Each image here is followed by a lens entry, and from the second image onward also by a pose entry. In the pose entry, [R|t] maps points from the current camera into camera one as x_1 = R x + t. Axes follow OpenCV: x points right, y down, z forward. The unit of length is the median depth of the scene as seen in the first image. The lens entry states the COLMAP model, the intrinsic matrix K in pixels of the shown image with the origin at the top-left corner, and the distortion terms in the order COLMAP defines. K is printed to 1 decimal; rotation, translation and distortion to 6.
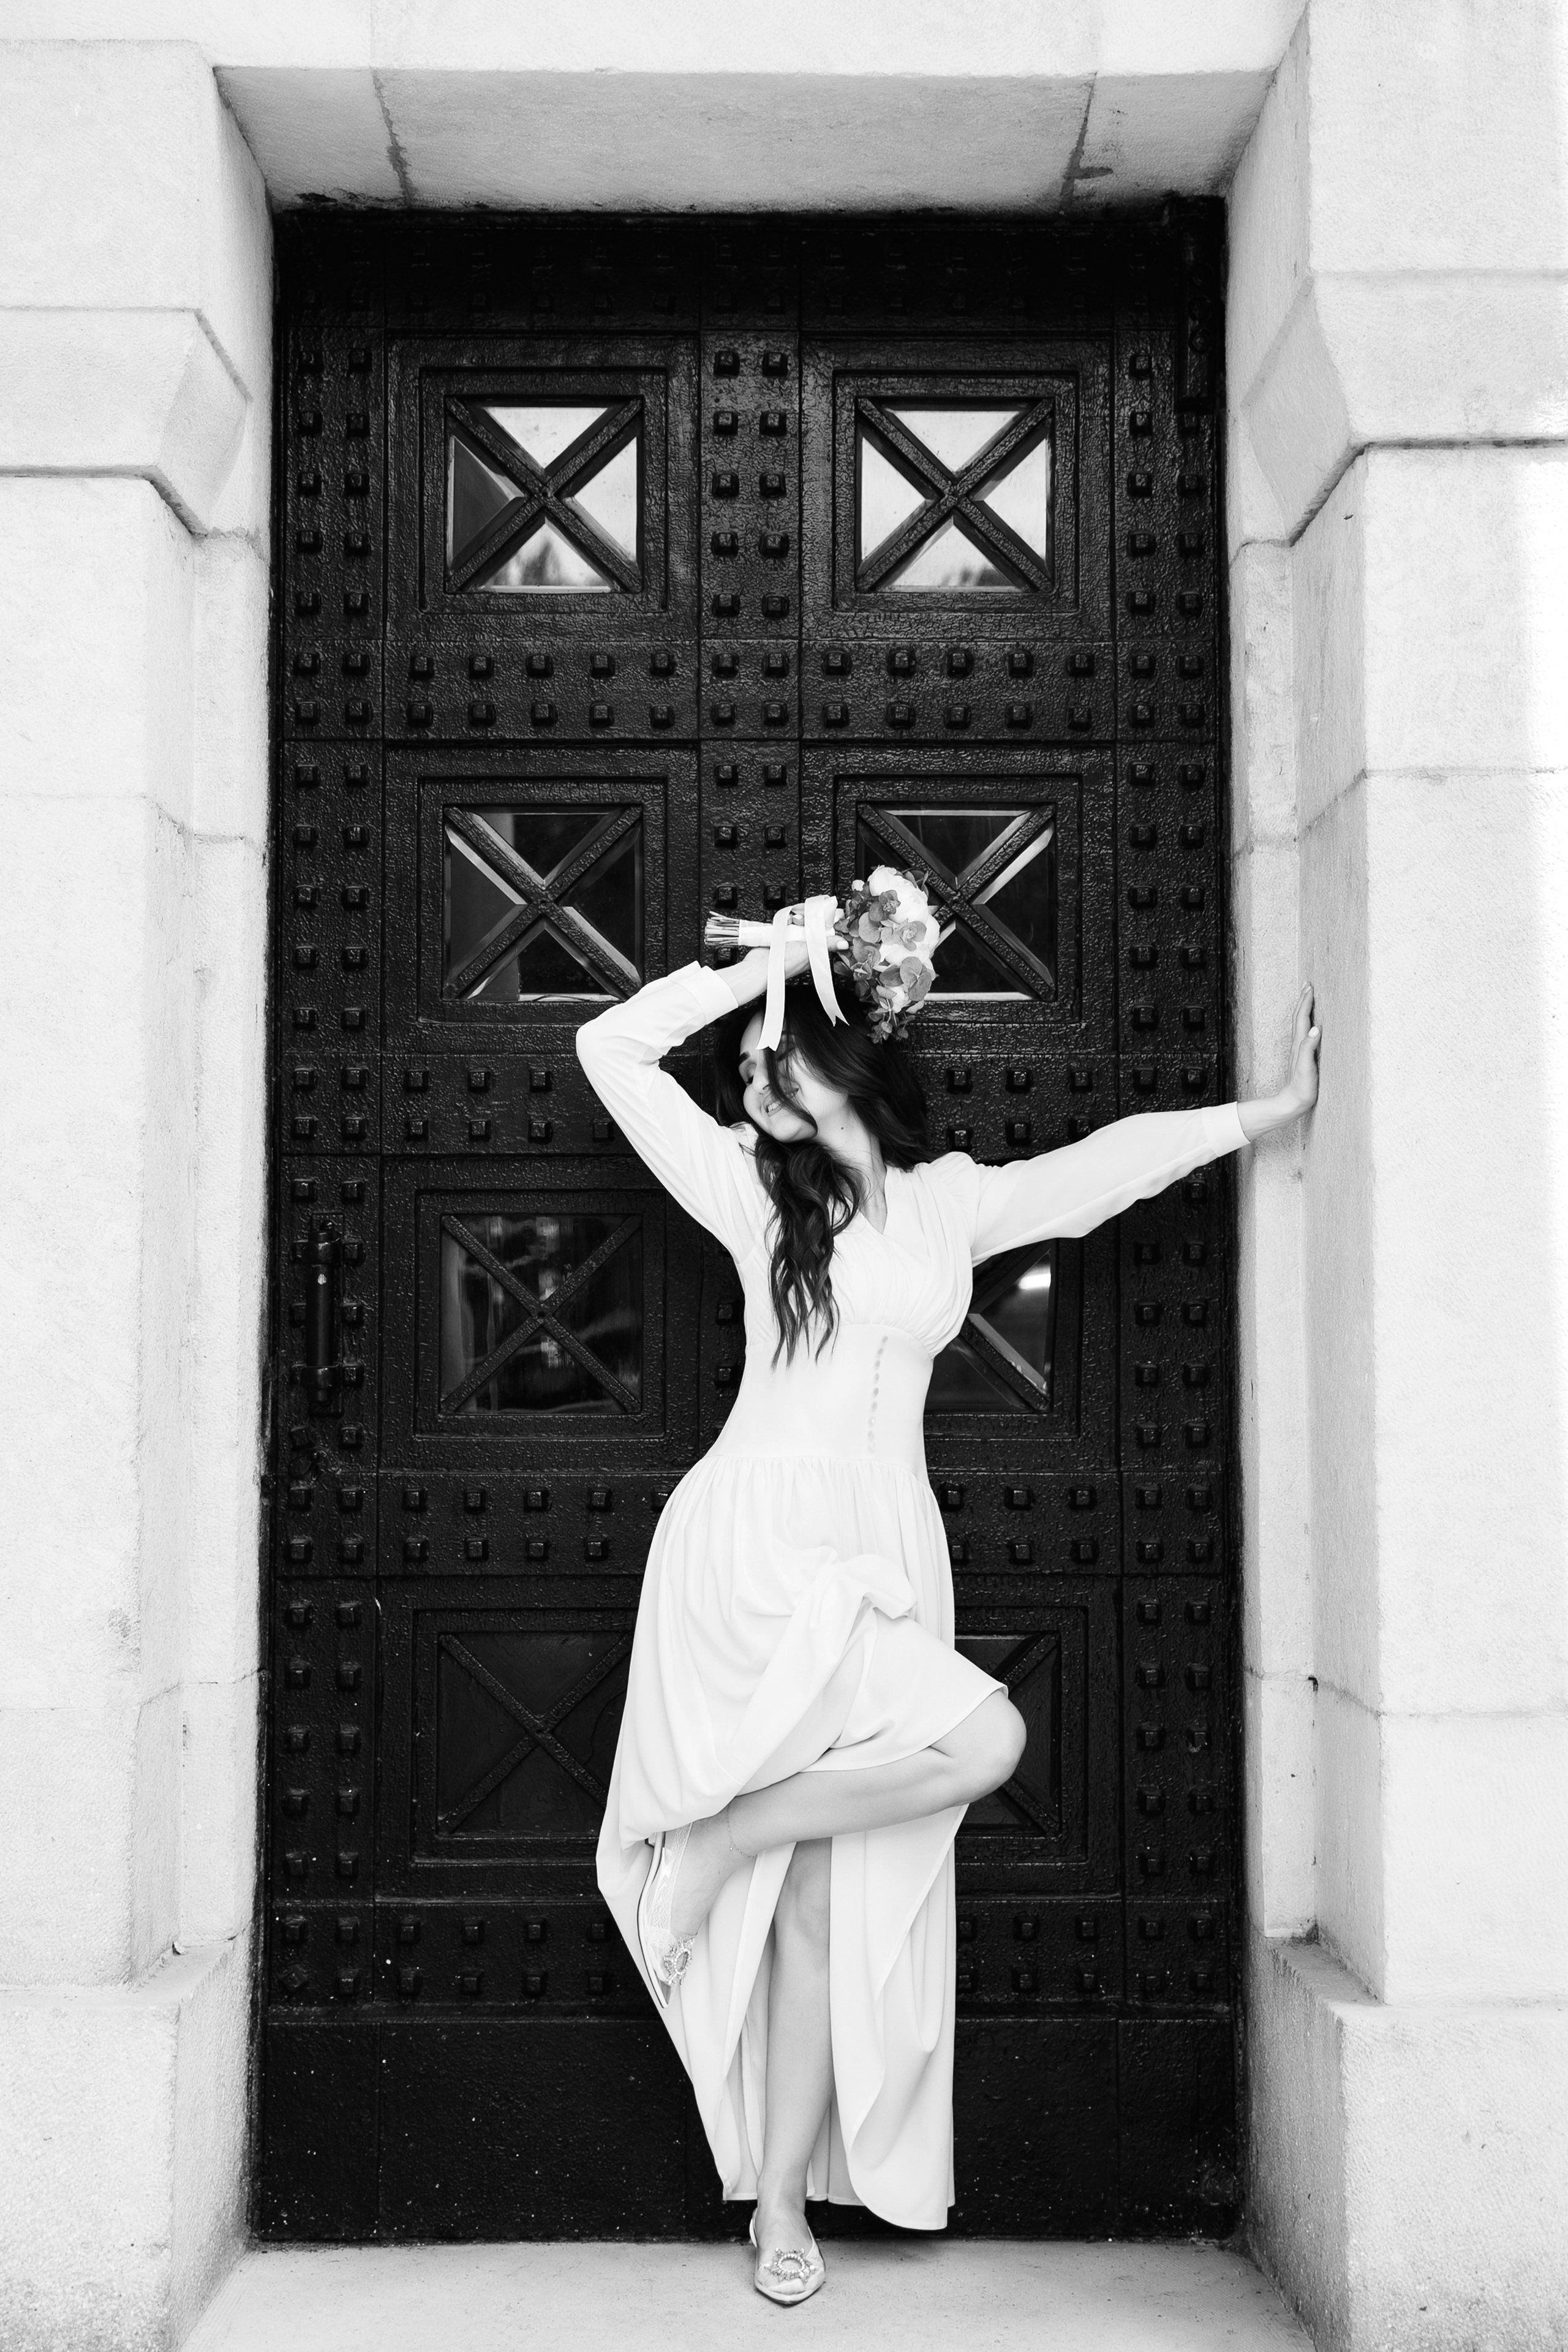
lens RADIAL K [[4265.7, 0, 784.8], [0, 4265.7, 1173.0], [0, 0, 1]] dist [0.052753, 0.000000]
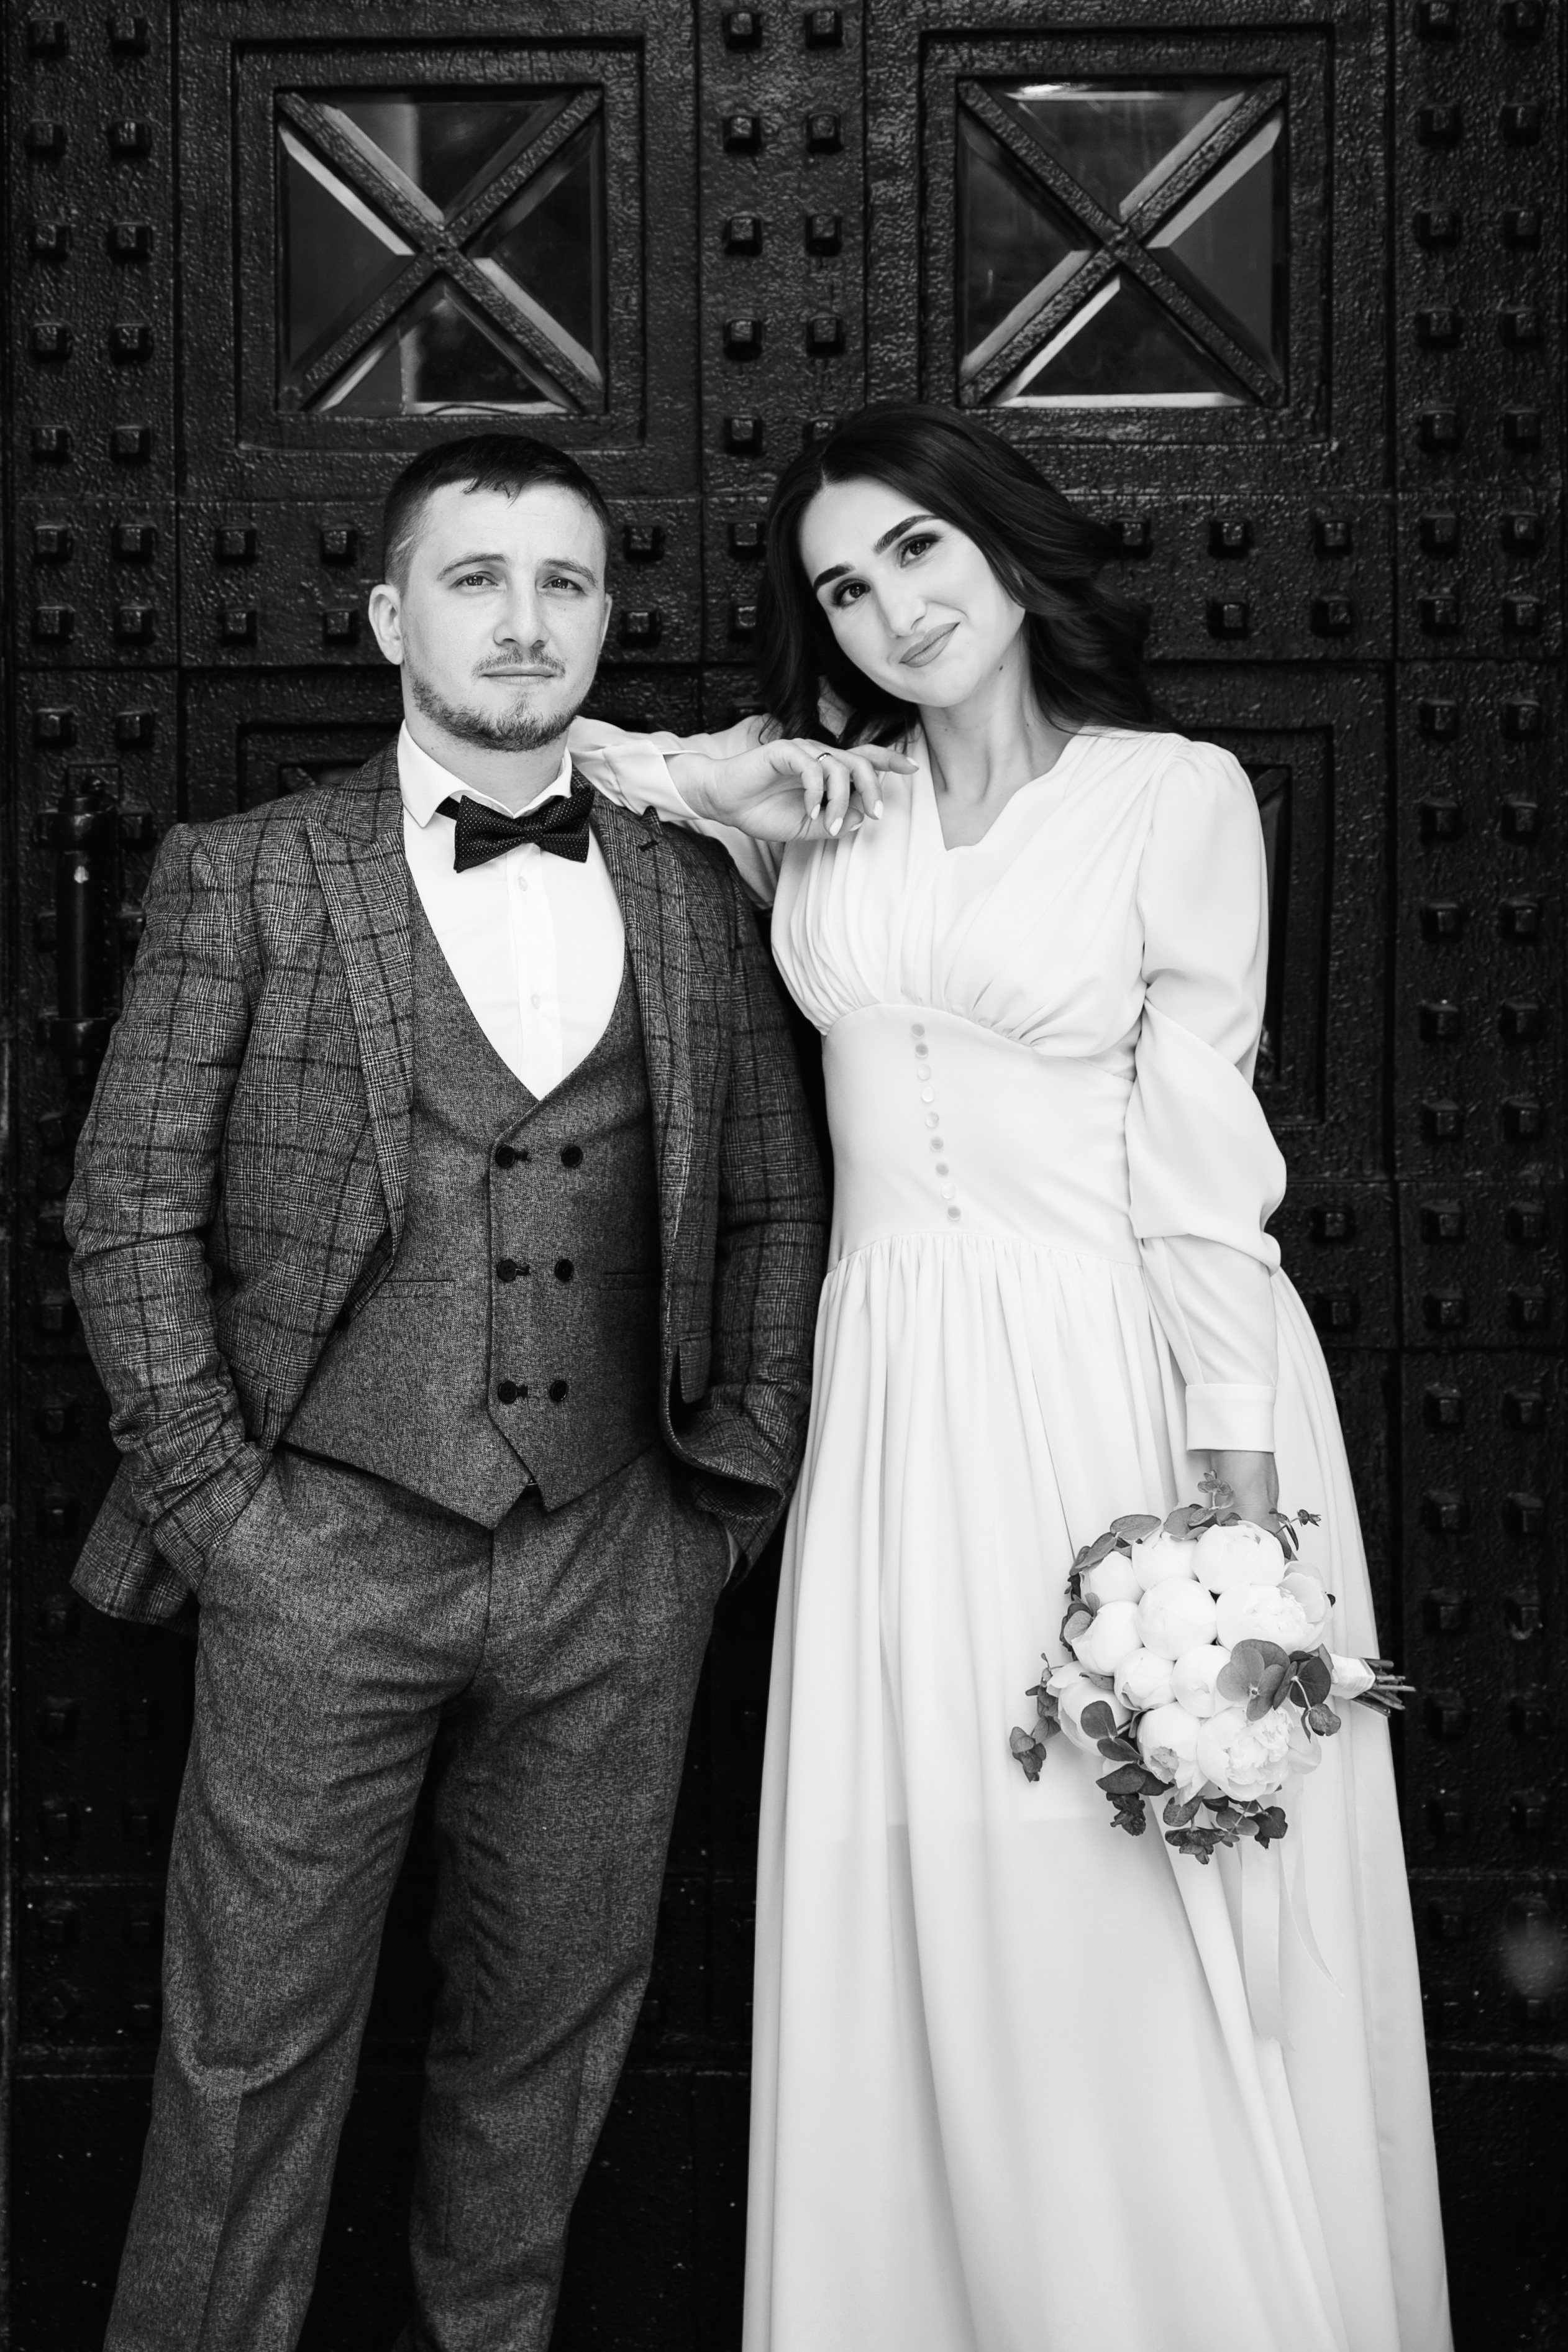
lens RADIAL K [[4265.1, 0, 765.9], [0, 4265.1, 1070.8], [0, 0, 1]] dist [0.052753, 0.000000]
pose [[0.999938, -0.006447, 0.009075, -0.016773], [0.005712, 0.996874, 0.078798, 0.005475], [-0.009554, -0.078742, 0.996849, 0.387256]]
